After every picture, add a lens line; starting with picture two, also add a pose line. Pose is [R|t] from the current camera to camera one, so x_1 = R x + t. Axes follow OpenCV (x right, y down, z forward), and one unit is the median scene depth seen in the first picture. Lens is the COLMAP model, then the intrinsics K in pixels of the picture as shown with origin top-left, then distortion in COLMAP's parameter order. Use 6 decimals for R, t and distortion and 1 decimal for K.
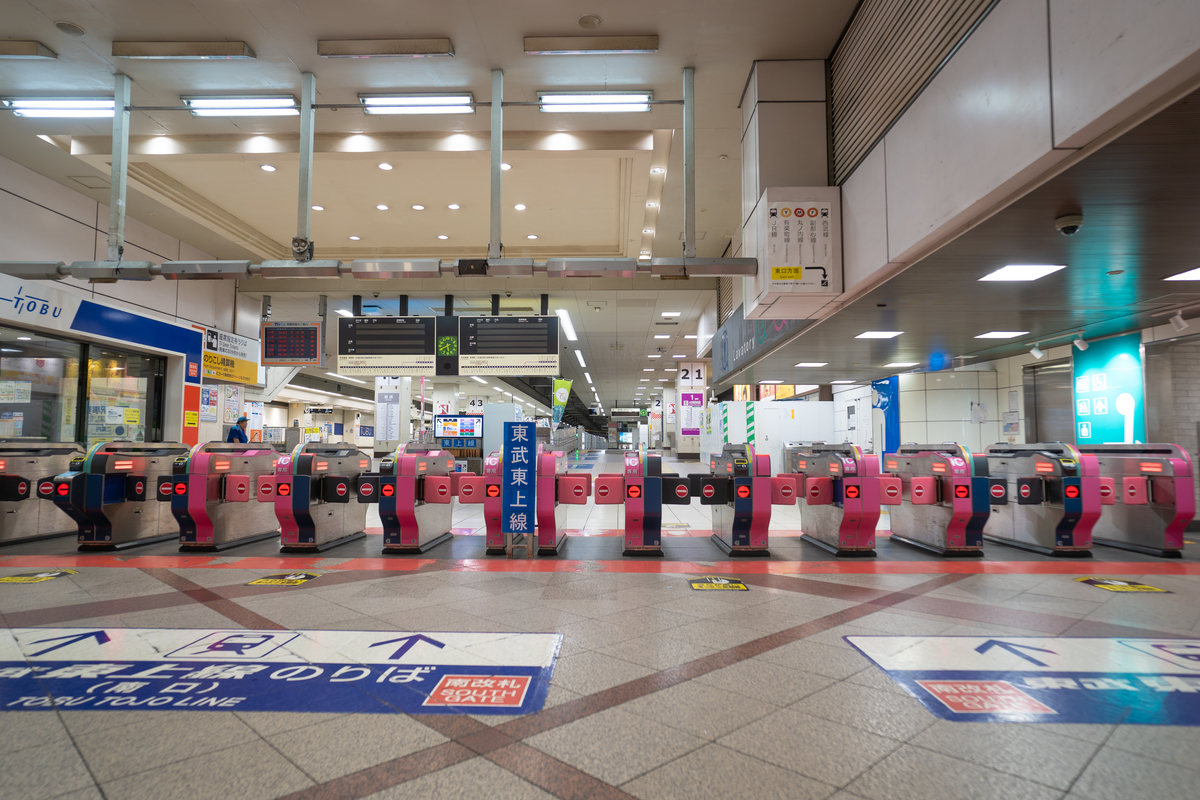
lens RADIAL K [[699.2, 0, 600.0], [0, 699.2, 400.0], [0, 0, 1]] dist [-0.040071, 0.043570]
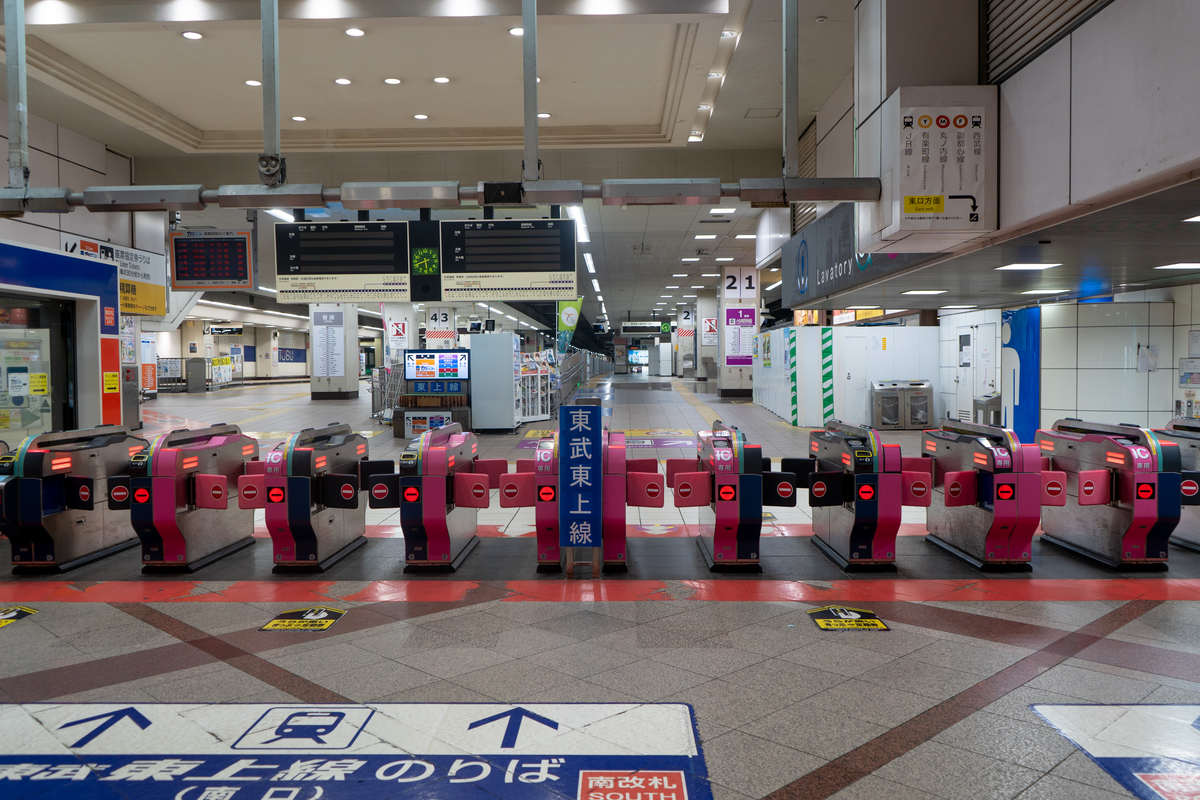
lens RADIAL K [[954.9, 0, 600.0], [0, 954.9, 400.0], [0, 0, 1]] dist [-0.004555, -0.002126]
pose [[0.999913, -0.010932, 0.007422, -0.095067], [0.010077, 0.994229, 0.106802, -0.084525], [-0.008547, -0.106718, 0.994253, -0.053814]]
